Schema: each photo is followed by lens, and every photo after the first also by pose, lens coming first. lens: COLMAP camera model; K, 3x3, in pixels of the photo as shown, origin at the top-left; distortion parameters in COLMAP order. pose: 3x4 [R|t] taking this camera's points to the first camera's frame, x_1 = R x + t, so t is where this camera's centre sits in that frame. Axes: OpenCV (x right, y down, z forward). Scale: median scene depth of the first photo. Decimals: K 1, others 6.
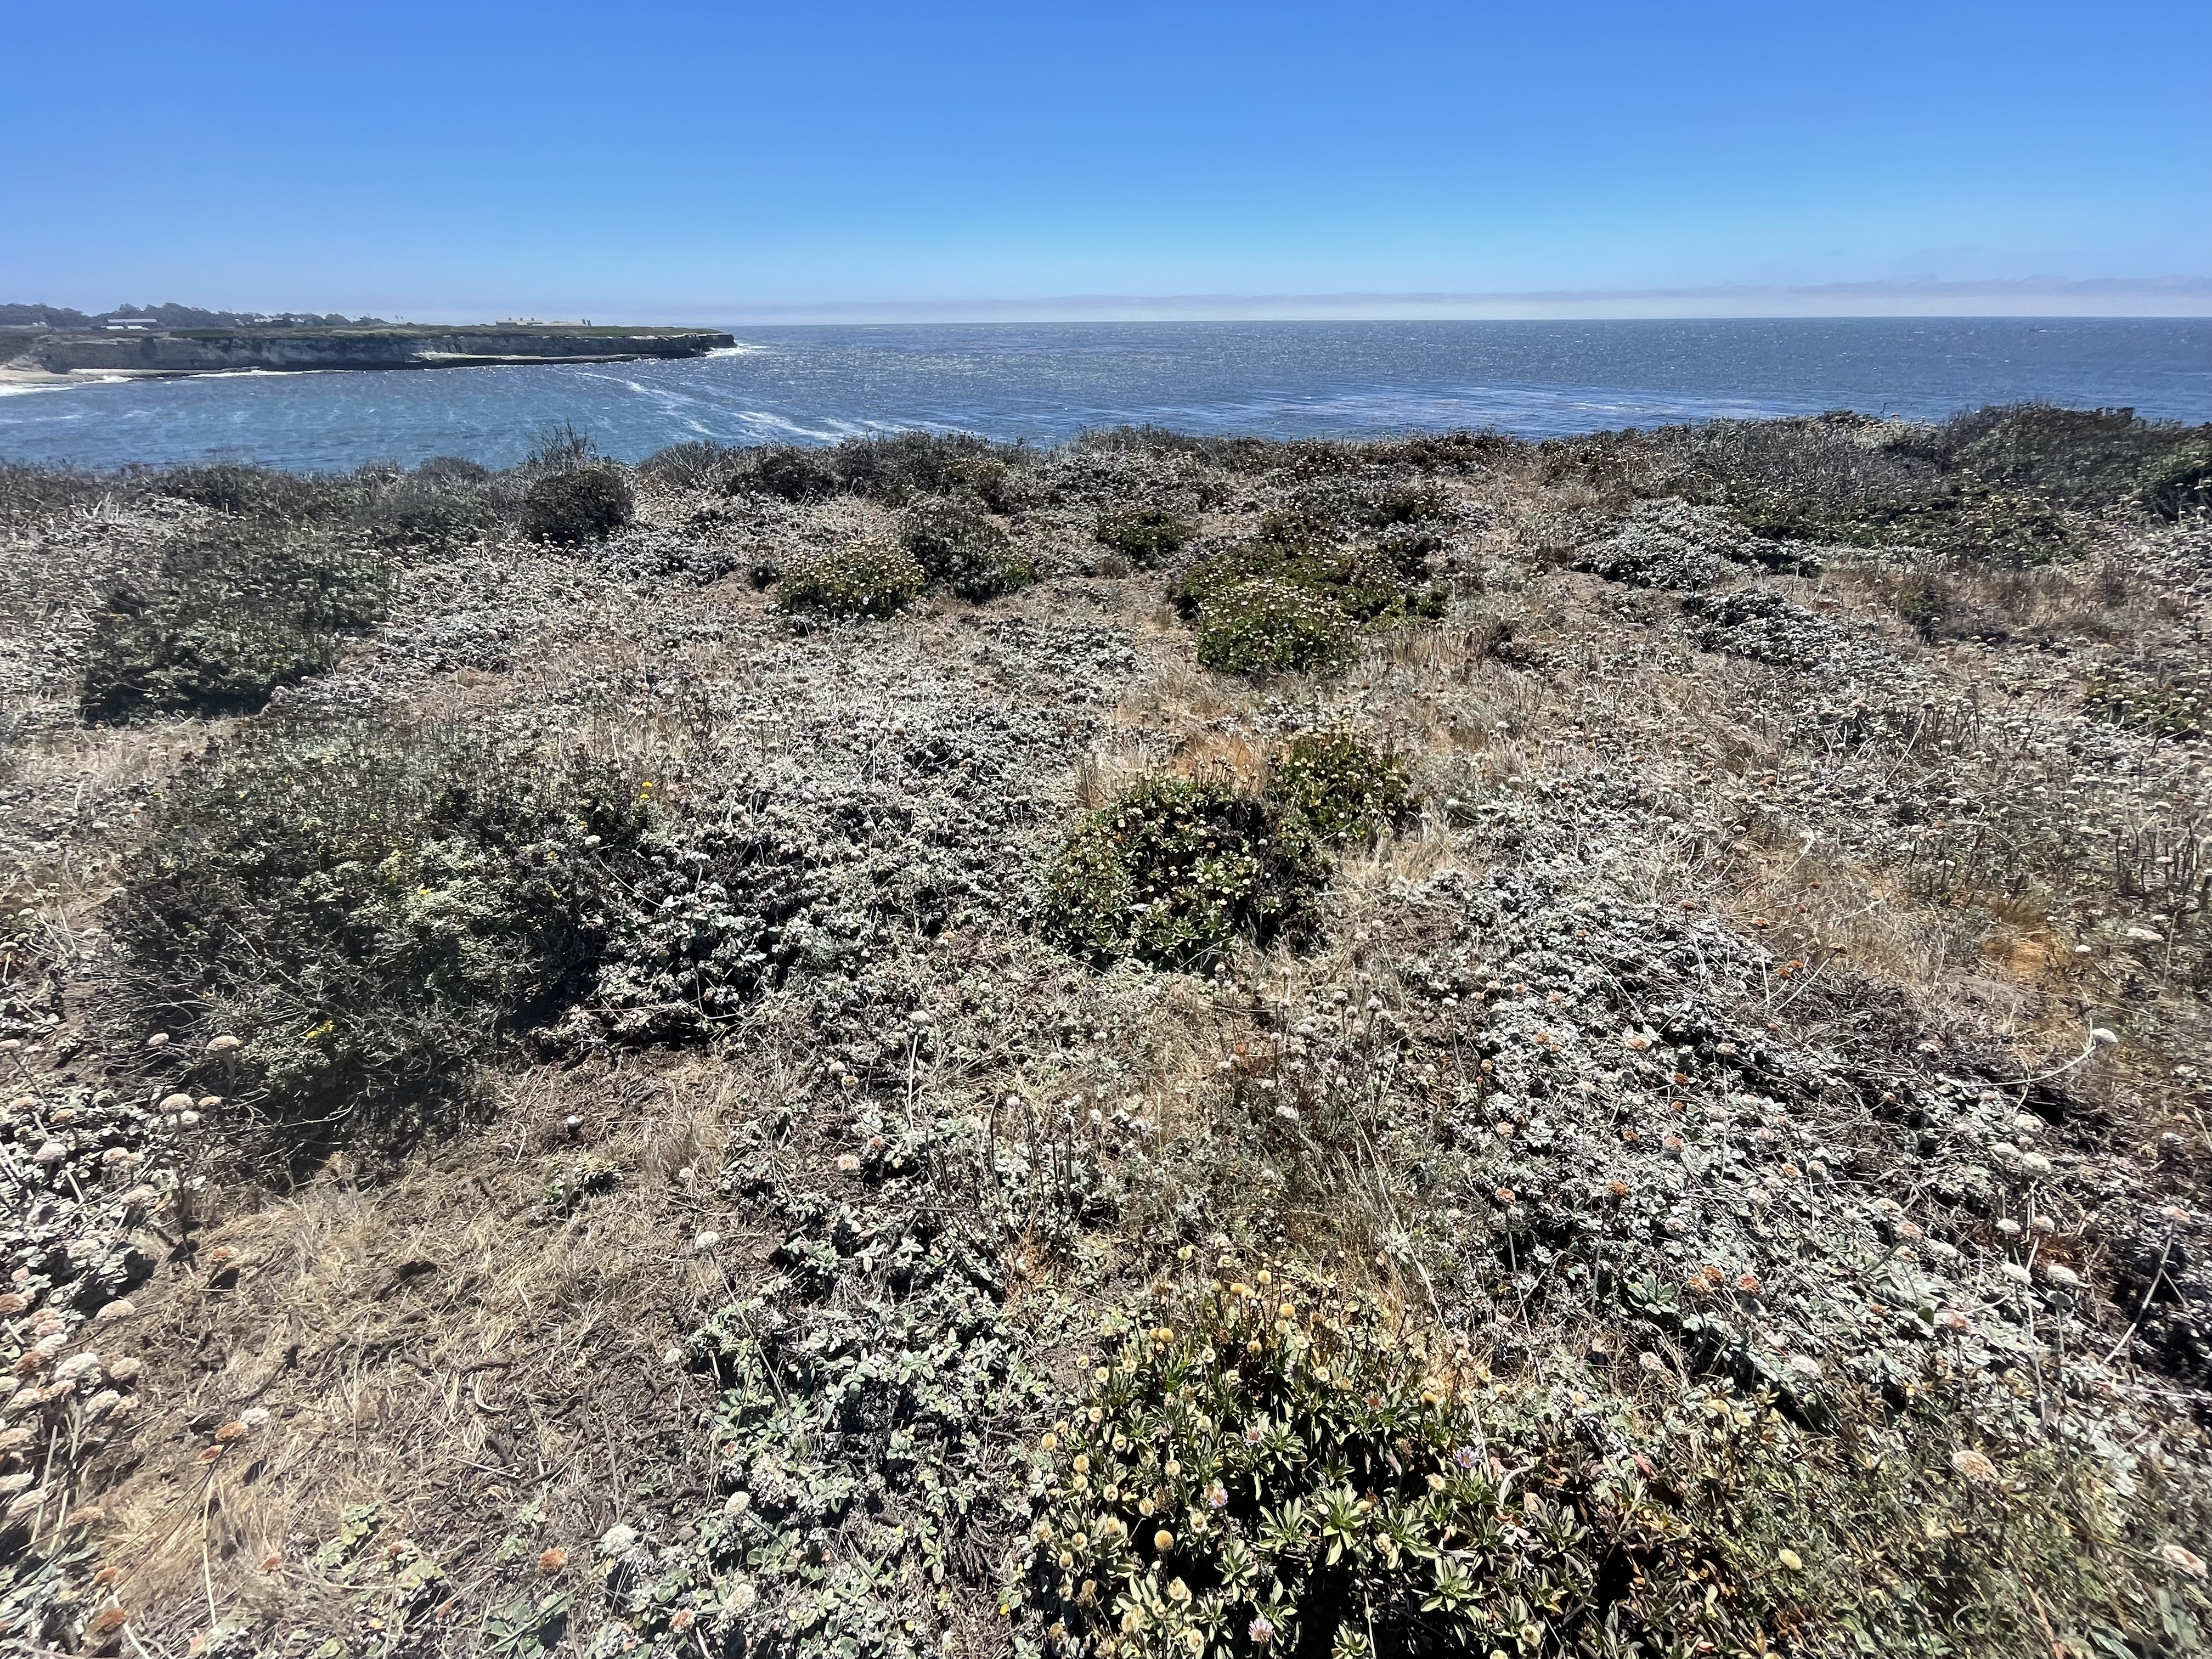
lens RADIAL K [[891.0, 0, 1105.2], [0, 891.0, 832.2], [0, 0, 1]] dist [-0.002754, -0.001010]
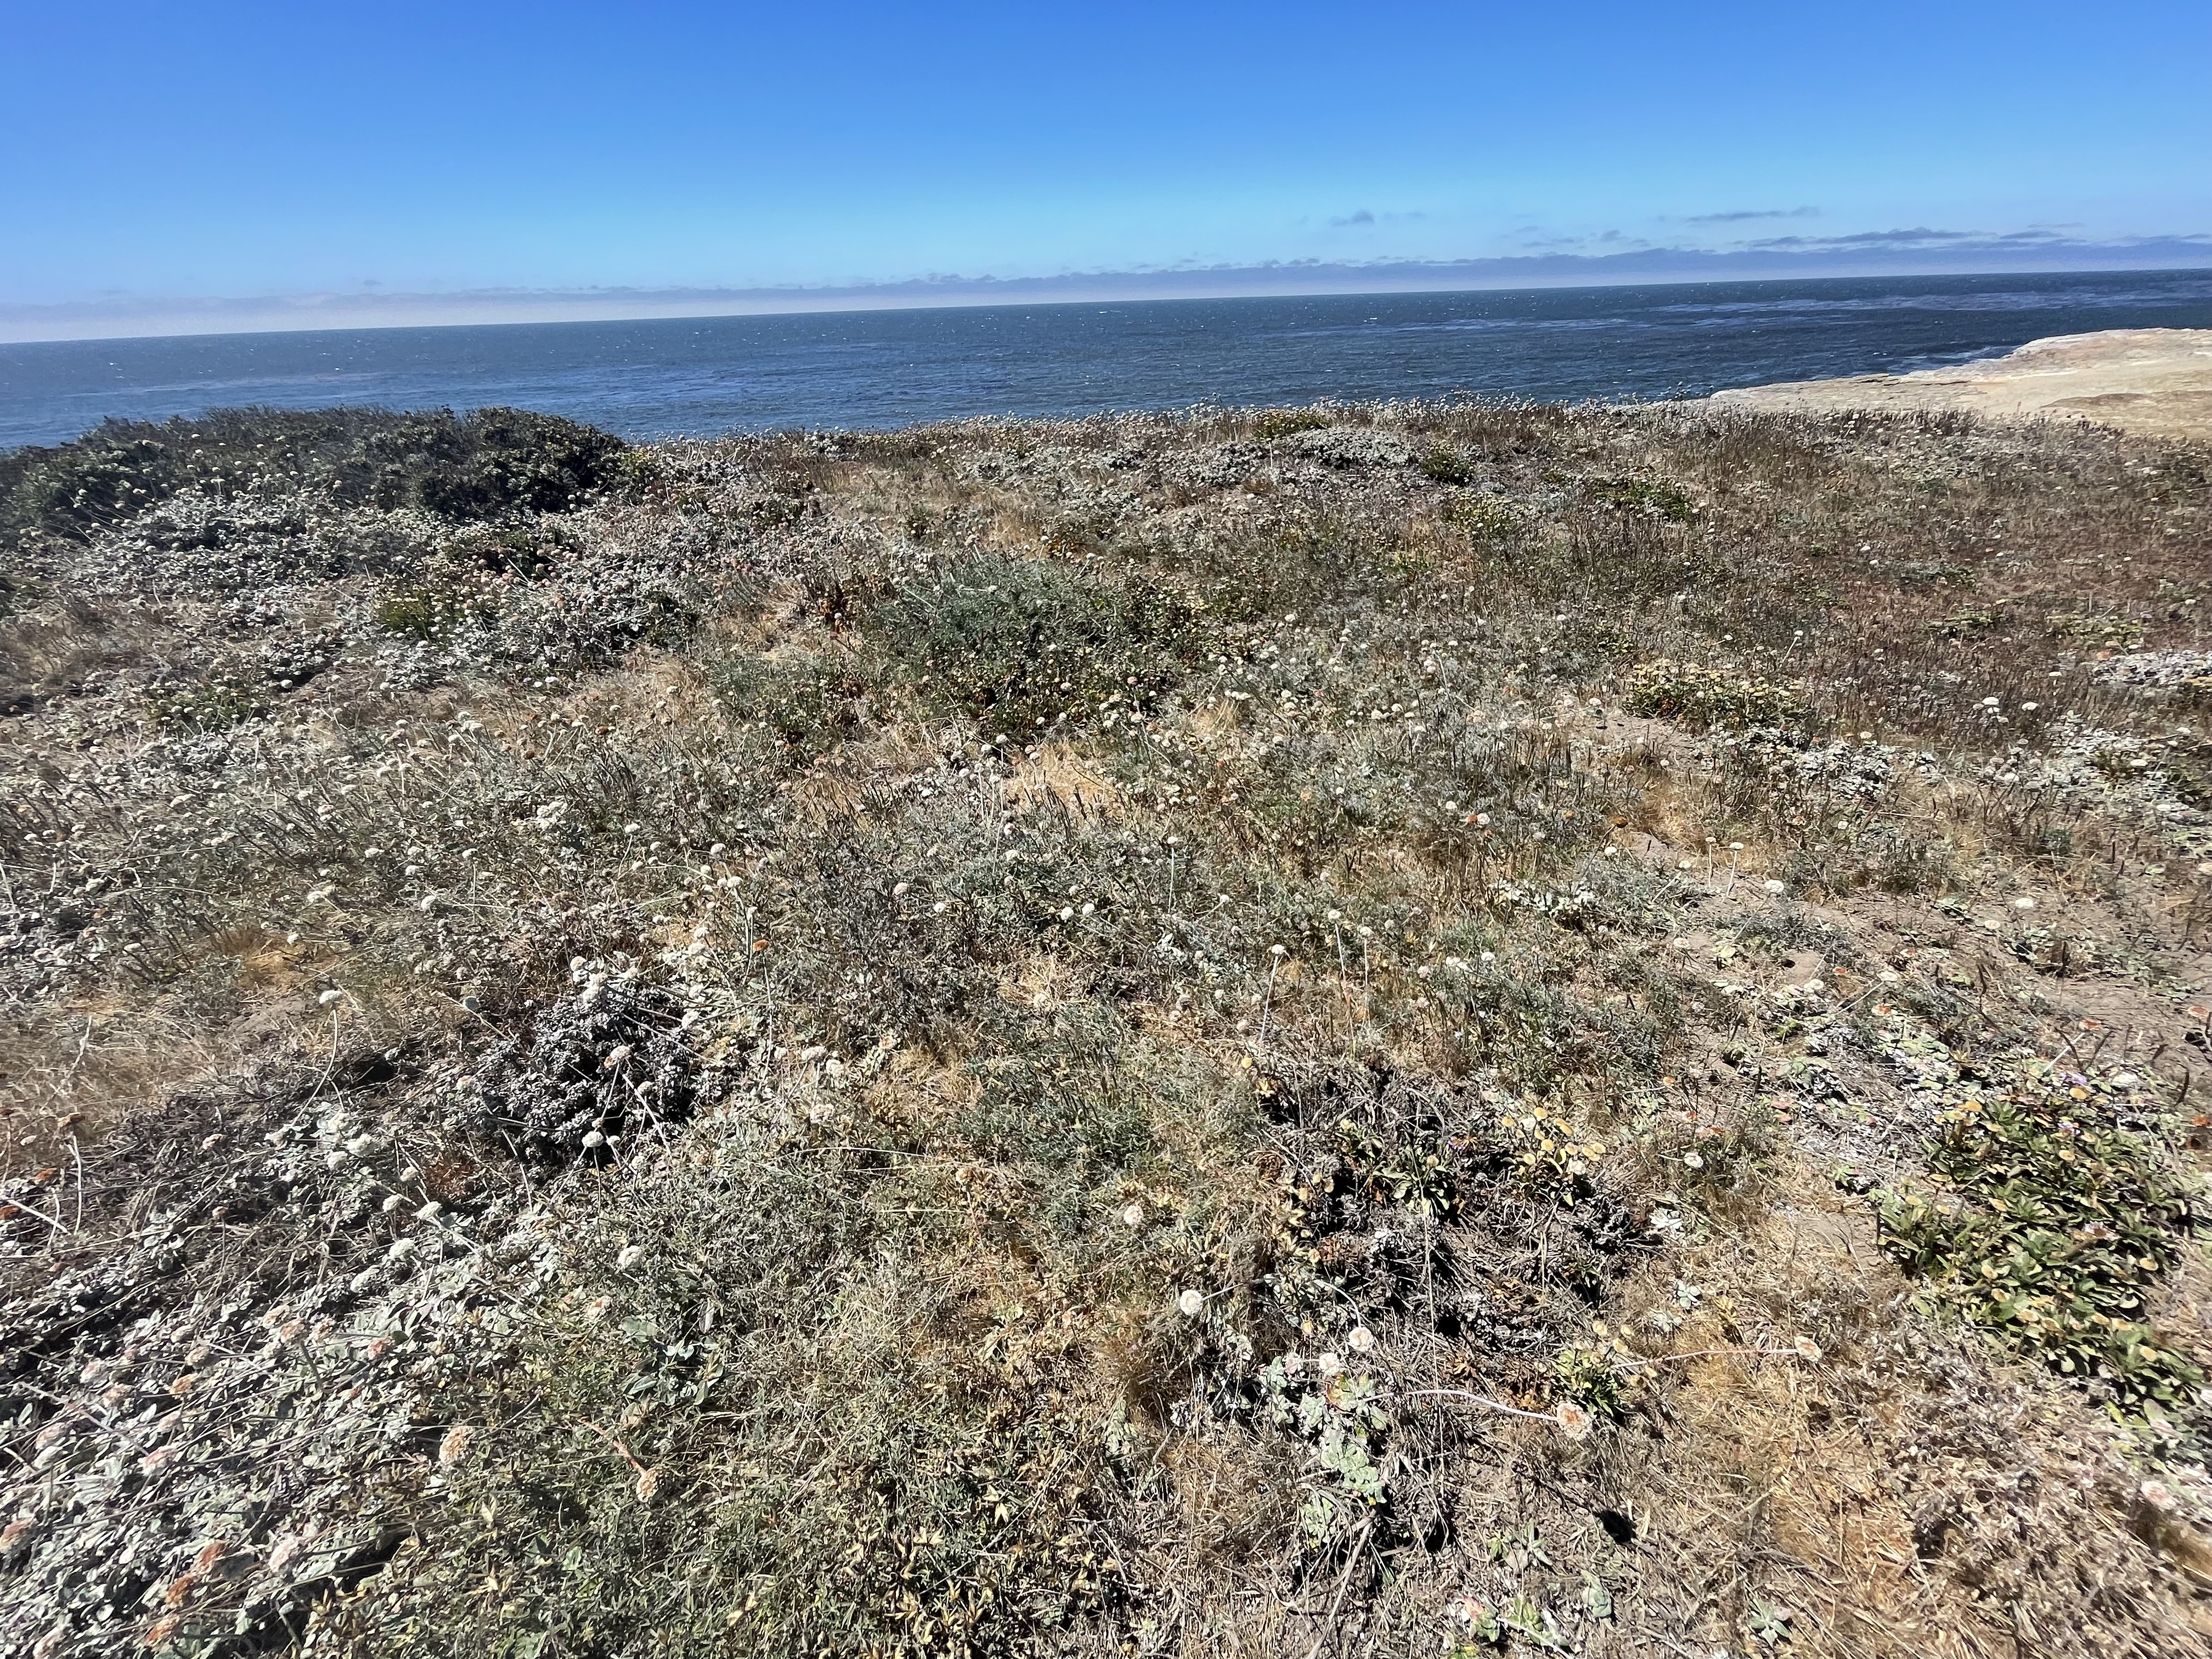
lens RADIAL K [[891.0, 0, 1103.7], [0, 891.0, 826.8], [0, 0, 1]] dist [-0.002754, -0.001010]
pose [[-0.061372, -0.497657, 0.865200, 0.238687], [0.520963, 0.723419, 0.453059, 0.073180], [-0.851370, 0.478543, 0.214863, -0.118289]]
